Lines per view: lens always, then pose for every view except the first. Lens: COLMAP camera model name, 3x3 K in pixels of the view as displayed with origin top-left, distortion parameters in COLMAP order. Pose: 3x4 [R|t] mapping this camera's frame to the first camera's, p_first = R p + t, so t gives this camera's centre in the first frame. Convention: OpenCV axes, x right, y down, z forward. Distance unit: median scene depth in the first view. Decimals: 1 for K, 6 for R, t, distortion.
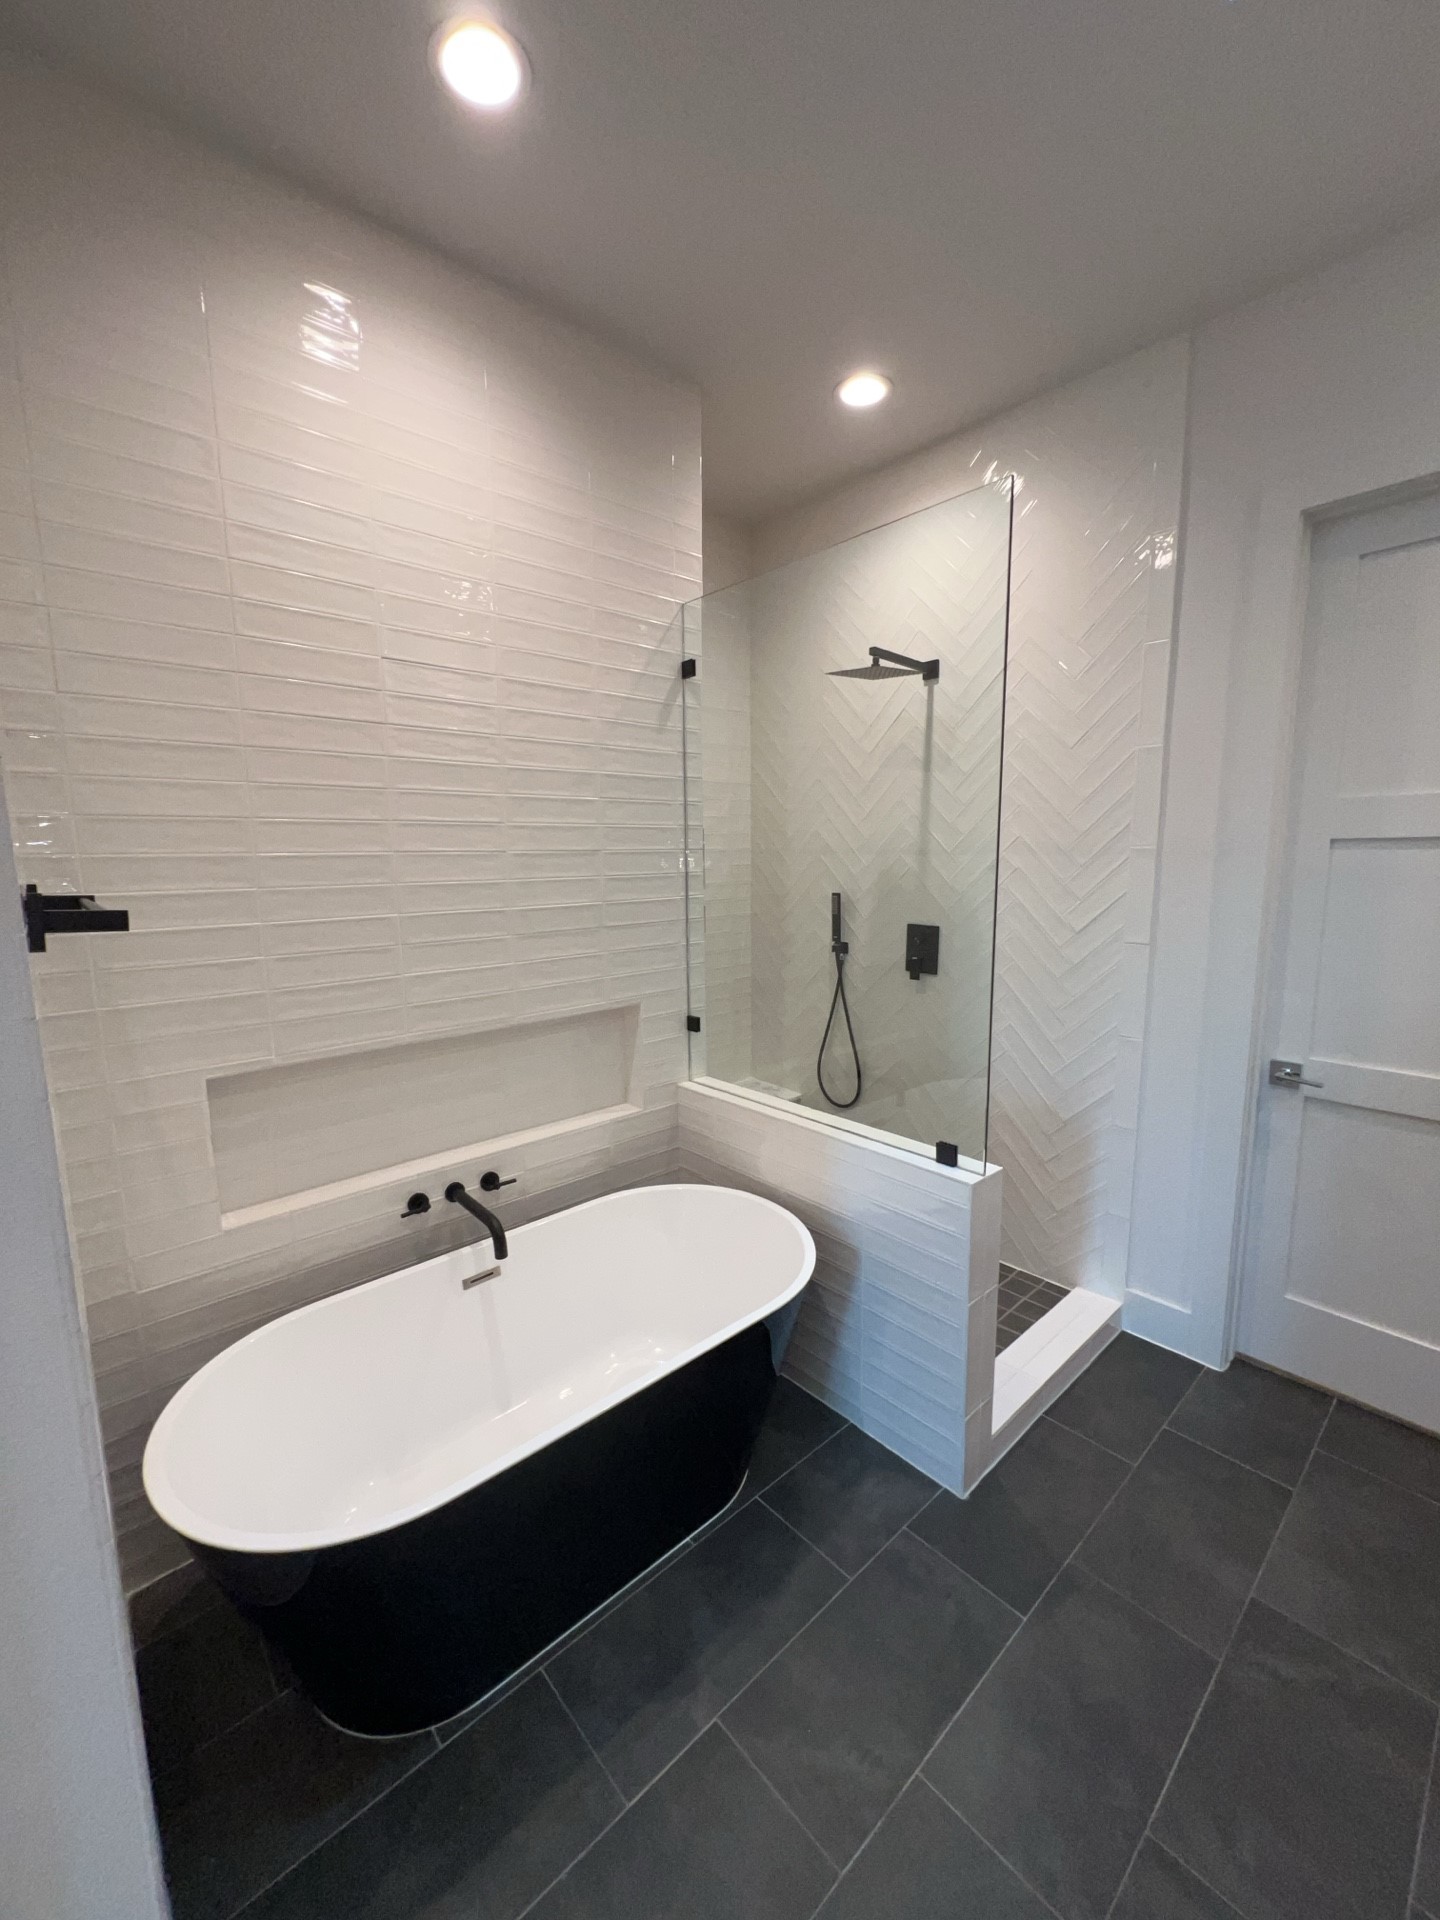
lens RADIAL K [[770.2, 0, 722.8], [0, 770.2, 963.9], [0, 0, 1]] dist [0.001491, -0.000307]
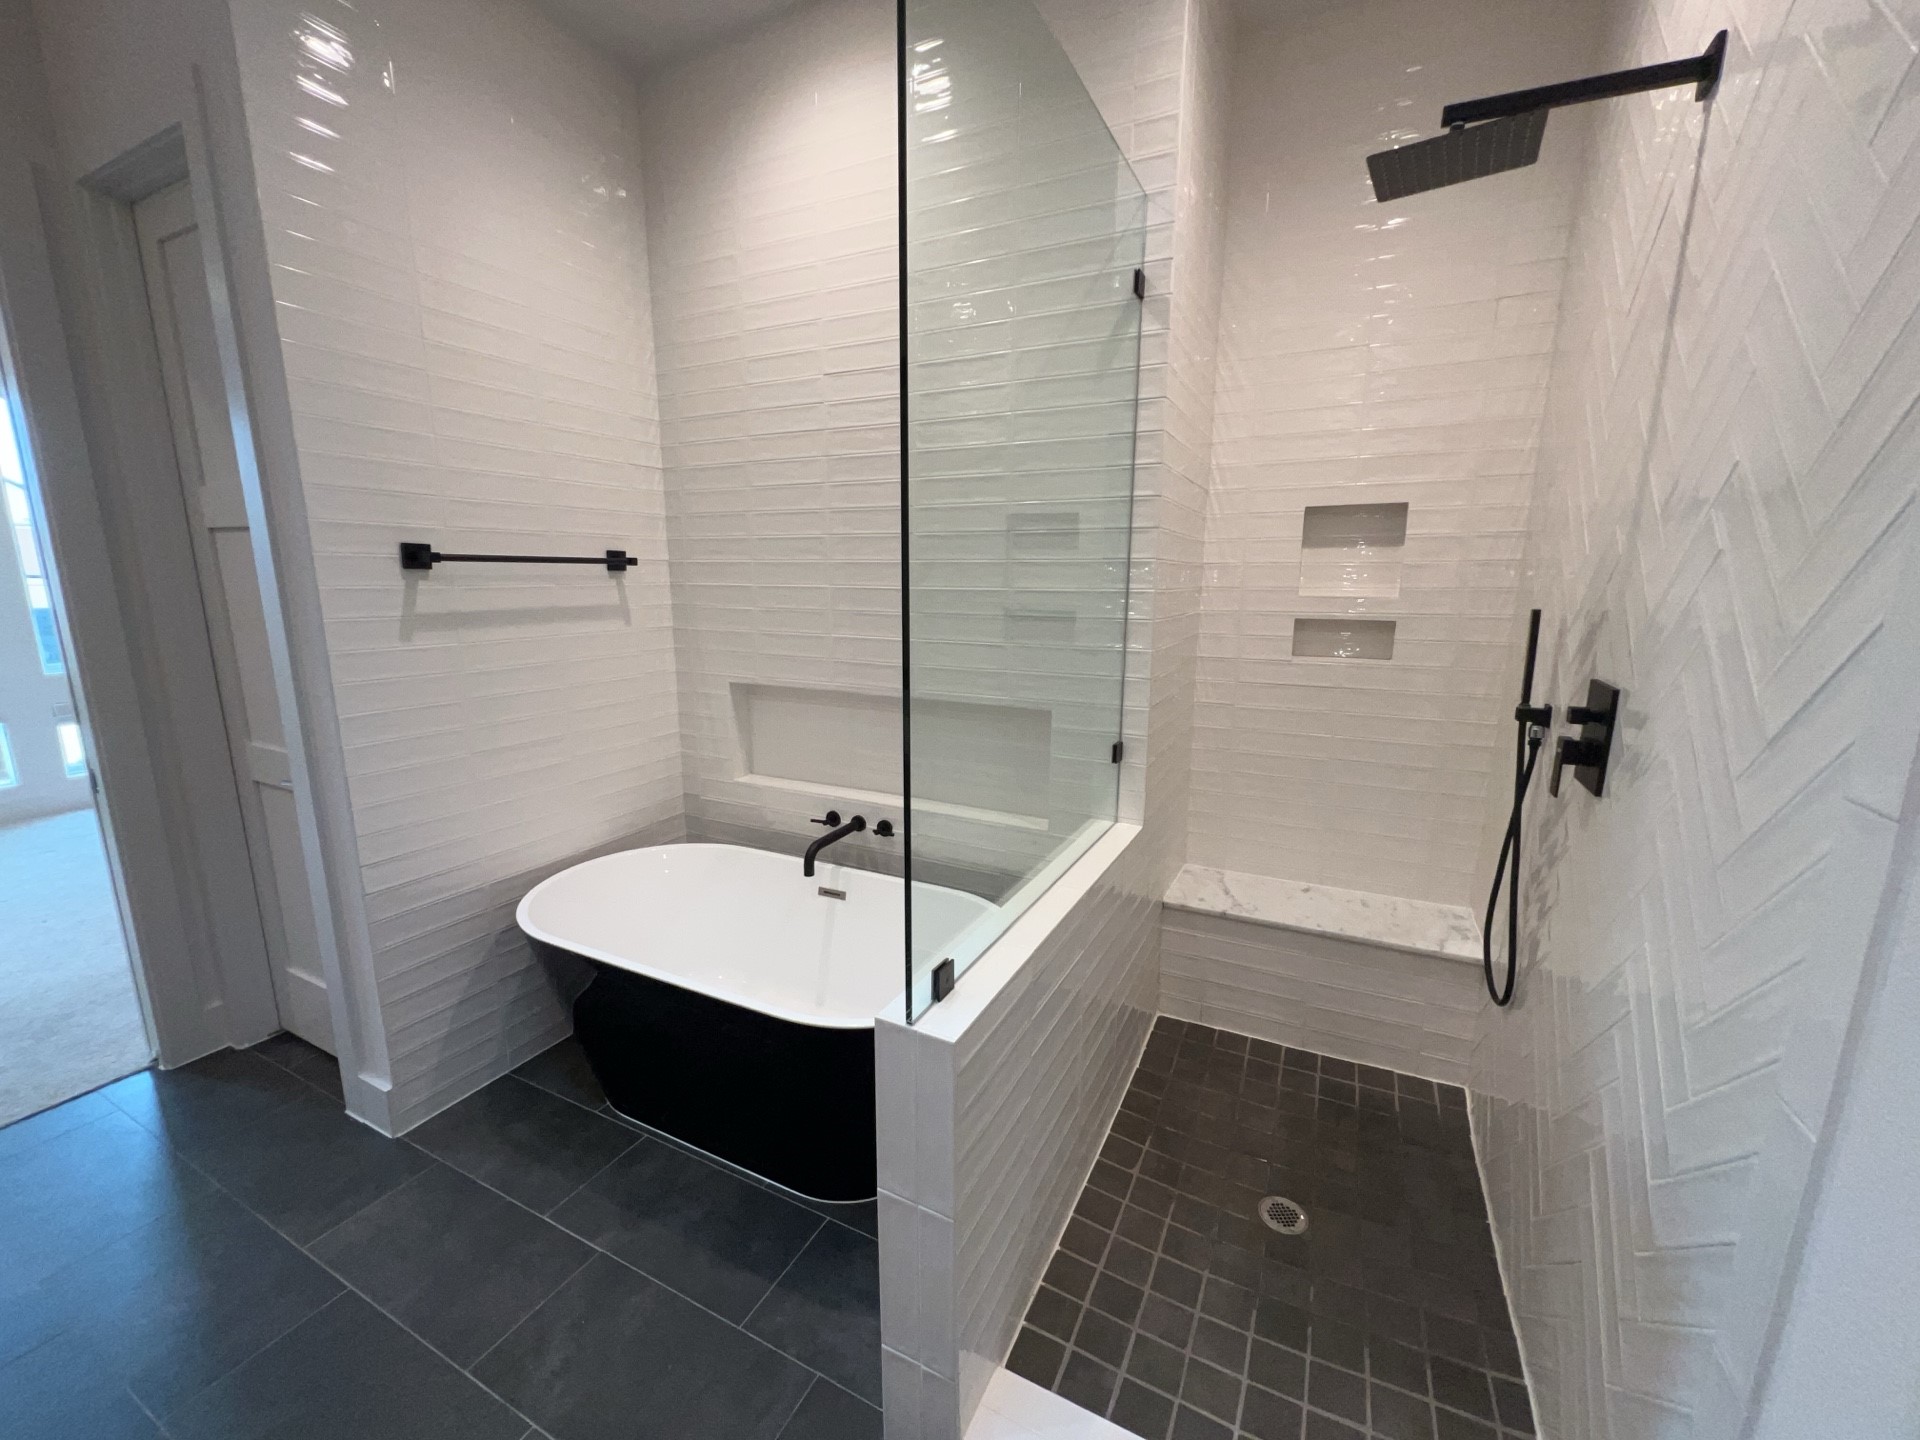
lens RADIAL K [[770.2, 0, 960.1], [0, 770.2, 721.2], [0, 0, 1]] dist [0.001491, -0.000307]
pose [[0.359258, 0.192577, -0.913153, 0.748004], [-0.142136, 0.978353, 0.150407, -0.059611], [0.922351, 0.075757, 0.378853, 0.660284]]
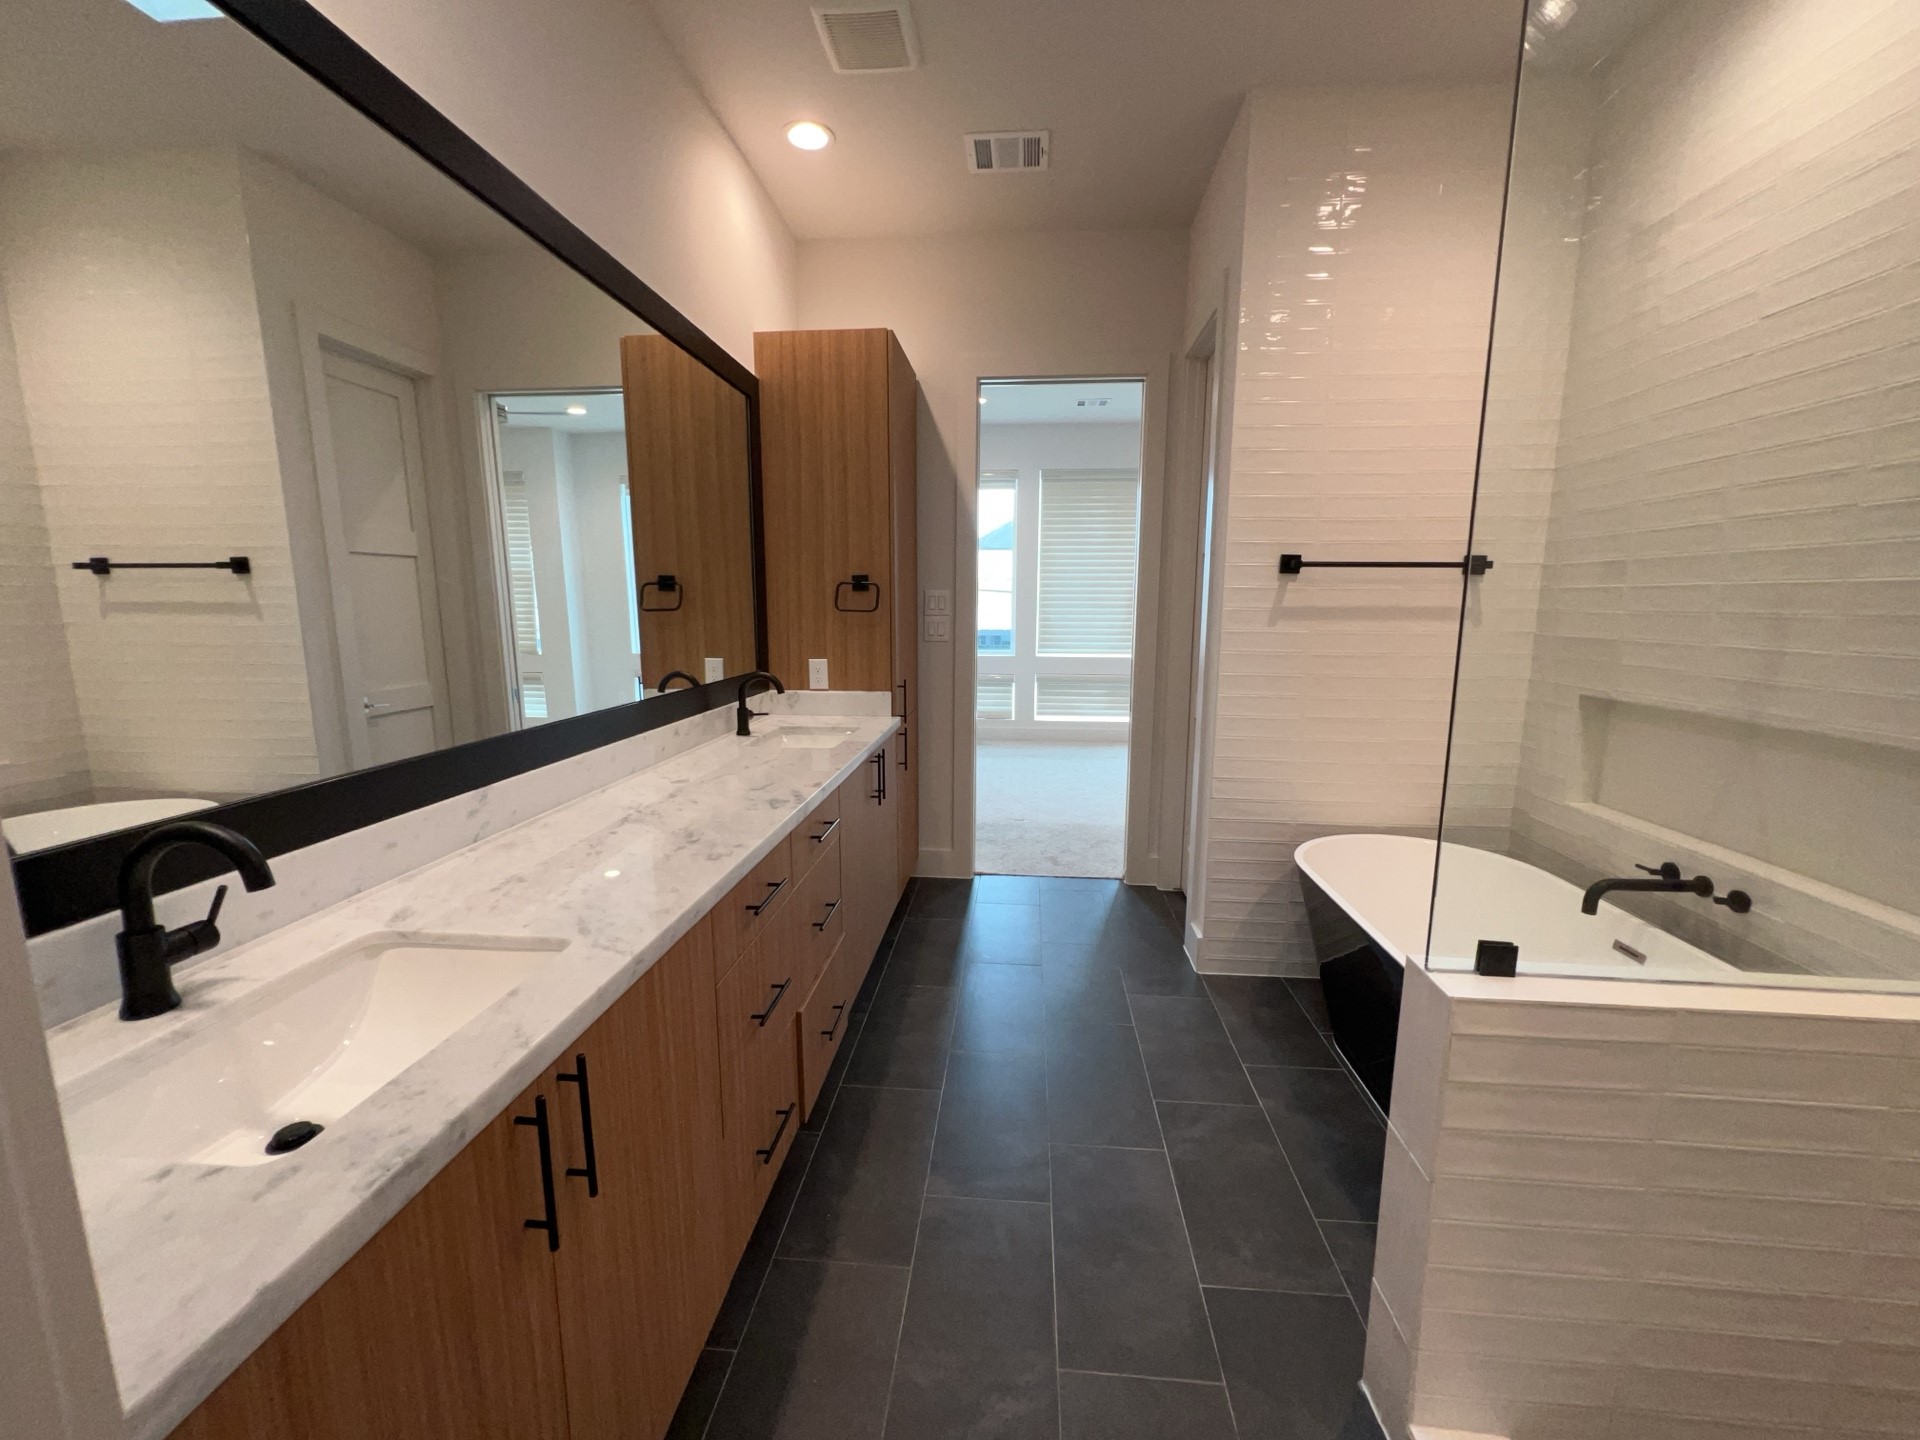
lens RADIAL K [[770.2, 0, 952.8], [0, 770.2, 719.2], [0, 0, 1]] dist [0.001491, -0.000307]
pose [[-0.736078, 0.113520, -0.667310, 0.895996], [-0.091371, 0.960151, 0.264124, -0.059925], [0.670702, 0.255389, -0.696373, 0.960084]]
